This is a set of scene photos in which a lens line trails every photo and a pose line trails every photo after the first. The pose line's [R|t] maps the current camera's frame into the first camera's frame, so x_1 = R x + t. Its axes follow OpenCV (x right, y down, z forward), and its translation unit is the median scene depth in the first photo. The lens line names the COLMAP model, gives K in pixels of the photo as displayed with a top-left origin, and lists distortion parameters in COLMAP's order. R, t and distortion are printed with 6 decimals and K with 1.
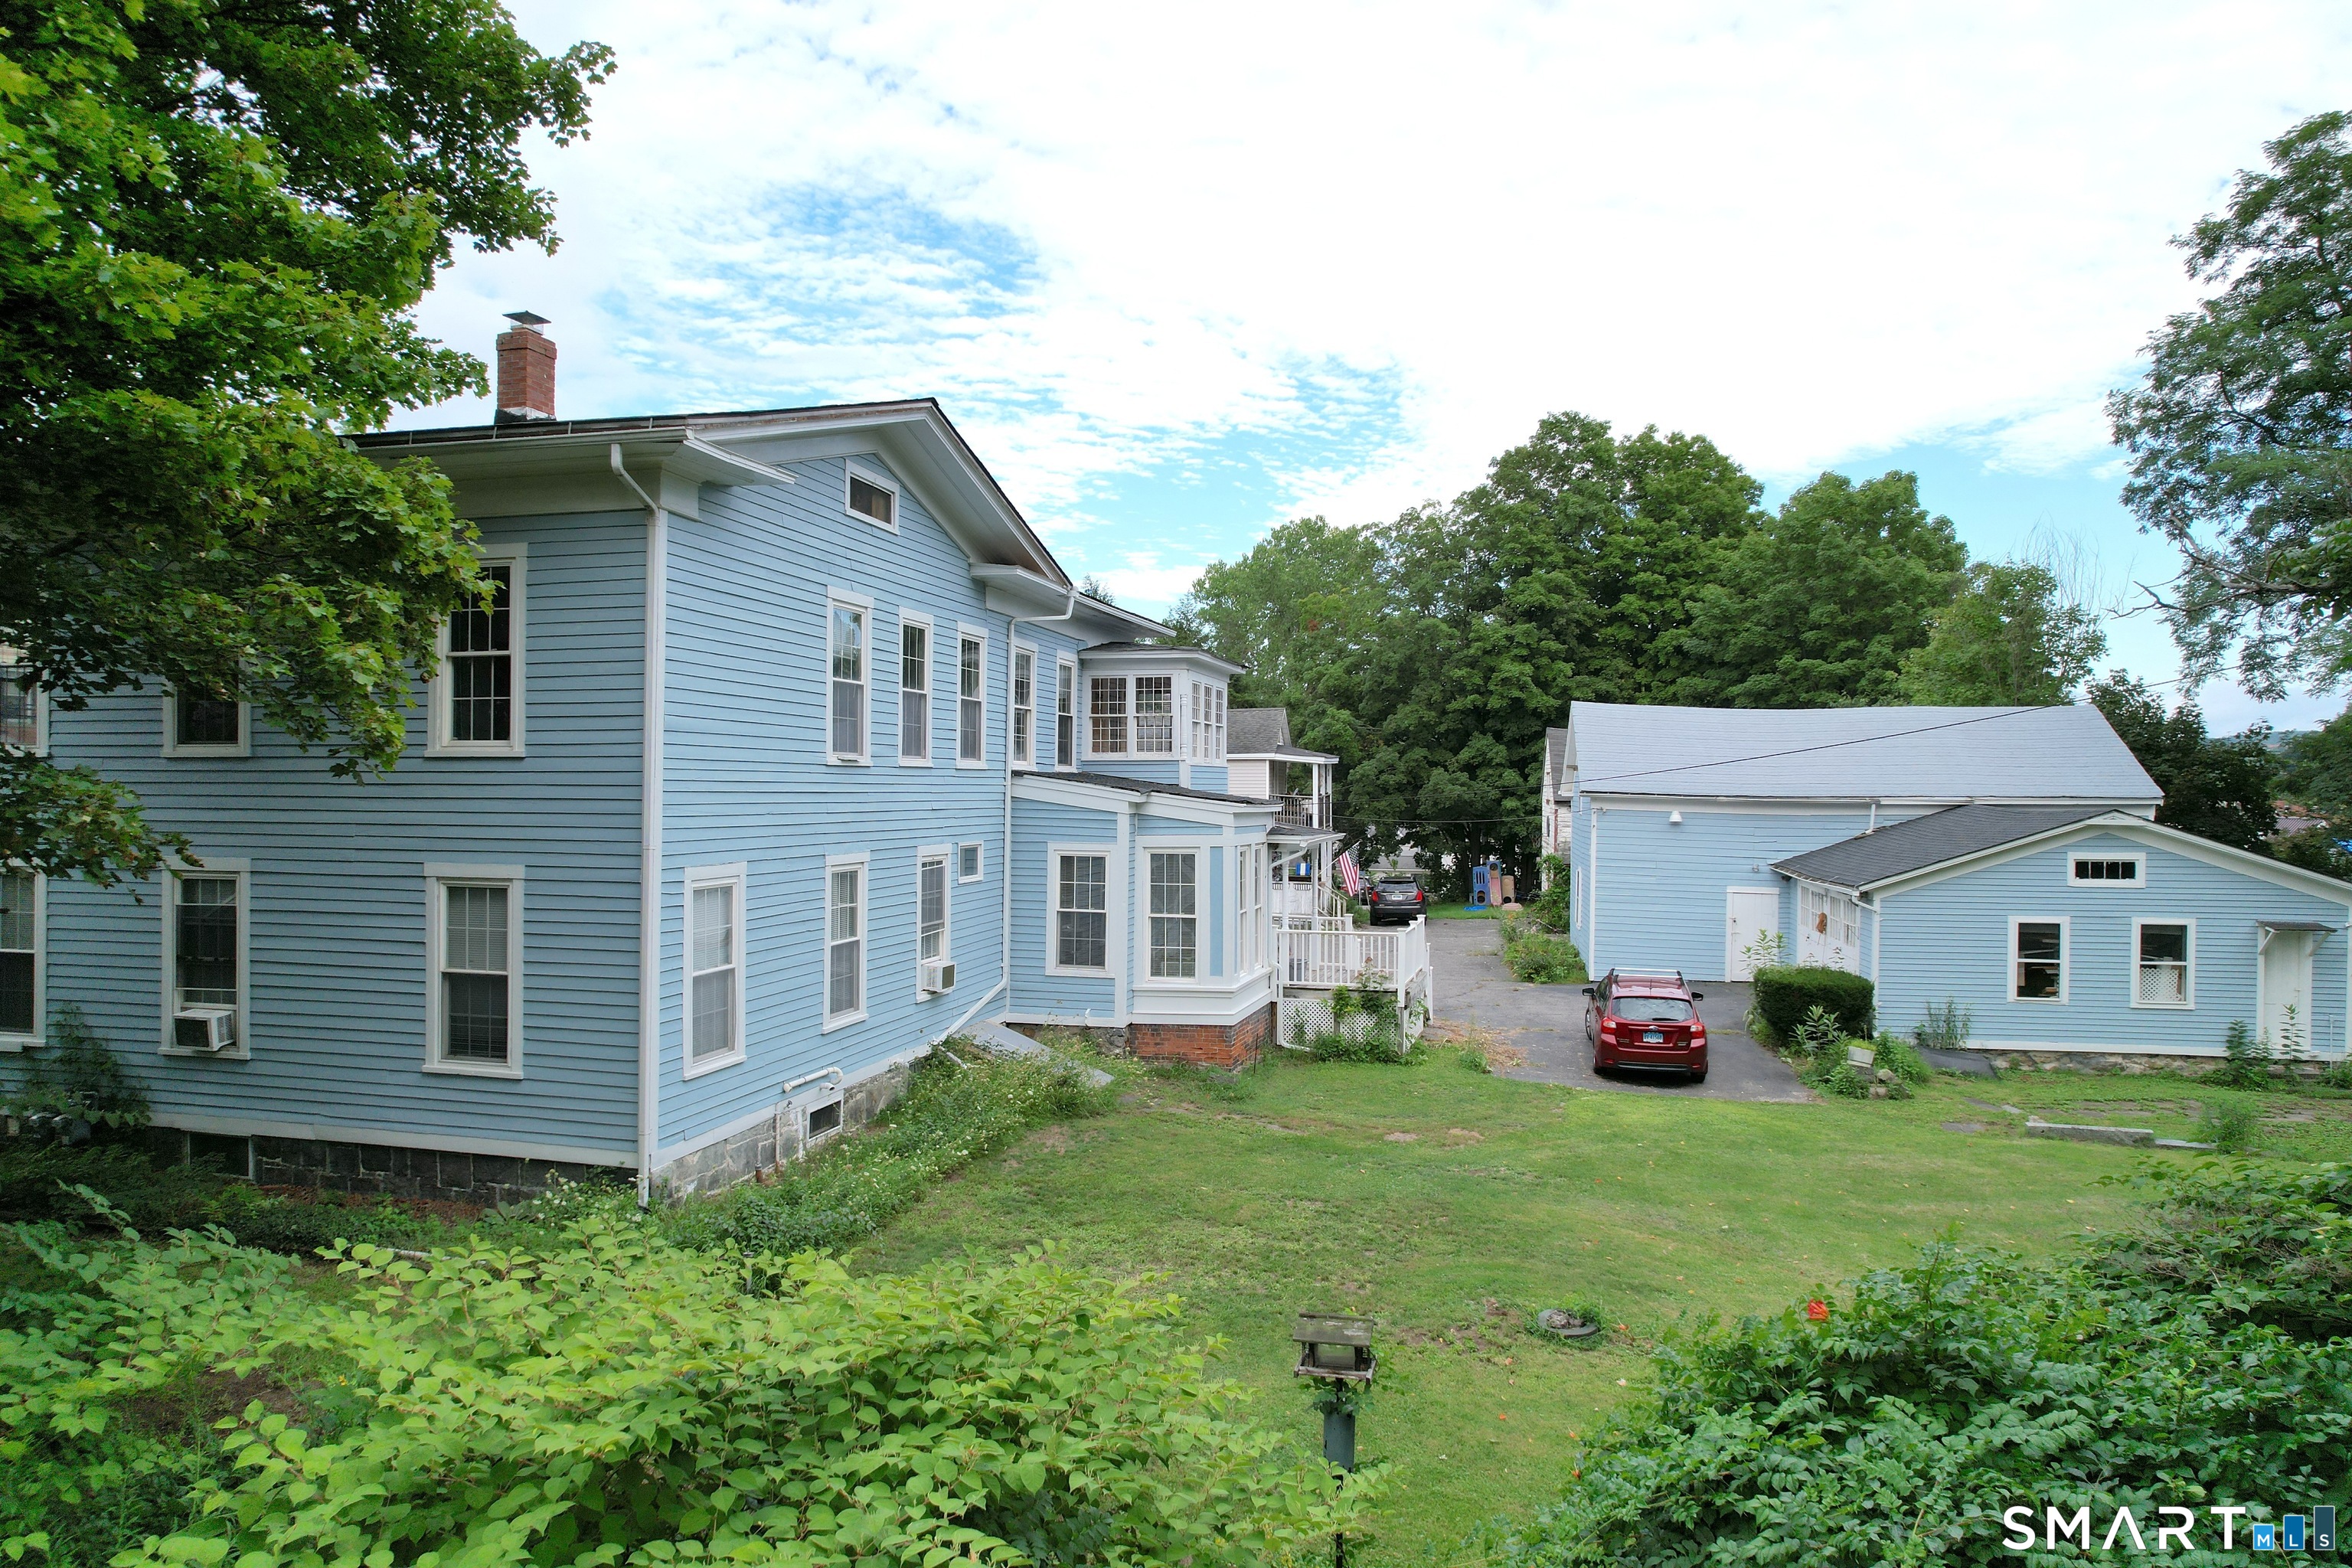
lens RADIAL K [[1501.1, 0, 1176.0], [0, 1501.1, 784.0], [0, 0, 1]] dist [-0.073851, 0.067855]
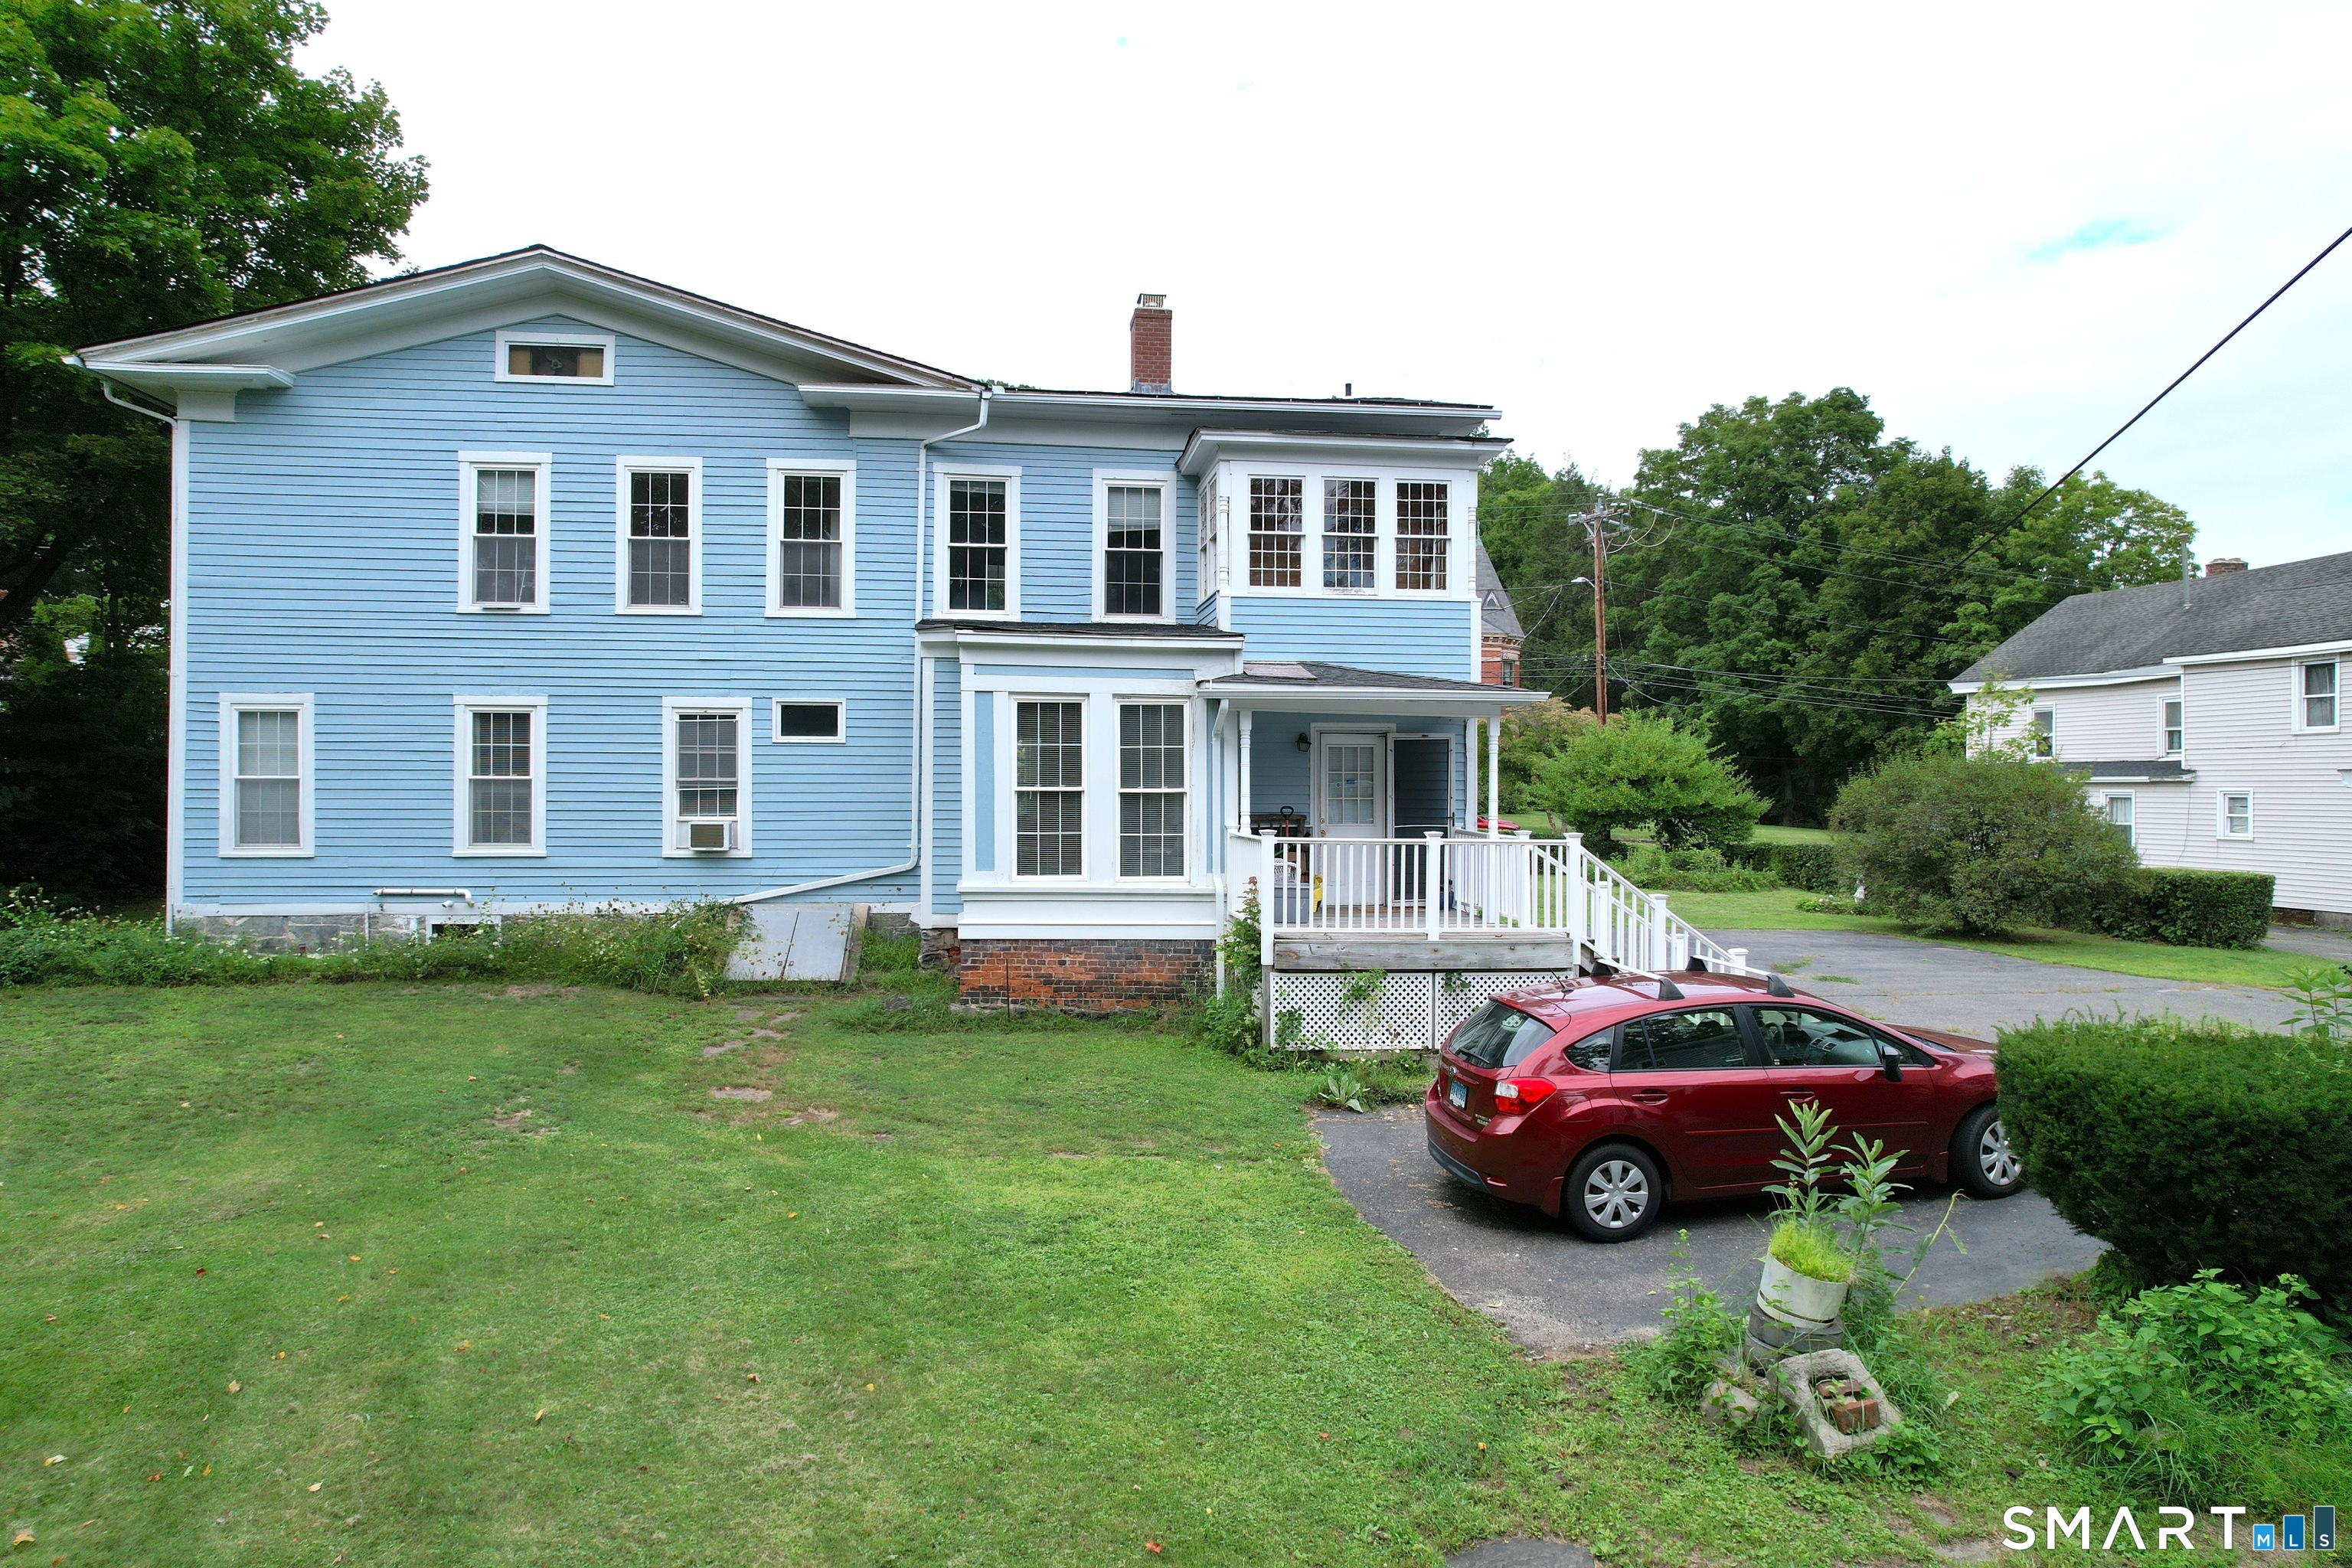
lens RADIAL K [[1445.3, 0, 1176.9], [0, 1445.3, 710.4], [0, 0, 1]] dist [0.004232, 0.001360]
pose [[0.398056, -0.002131, -0.917359, 0.944869], [0.003711, 0.999993, -0.000713, 0.061810], [0.917354, -0.003121, 0.398061, 1.036058]]
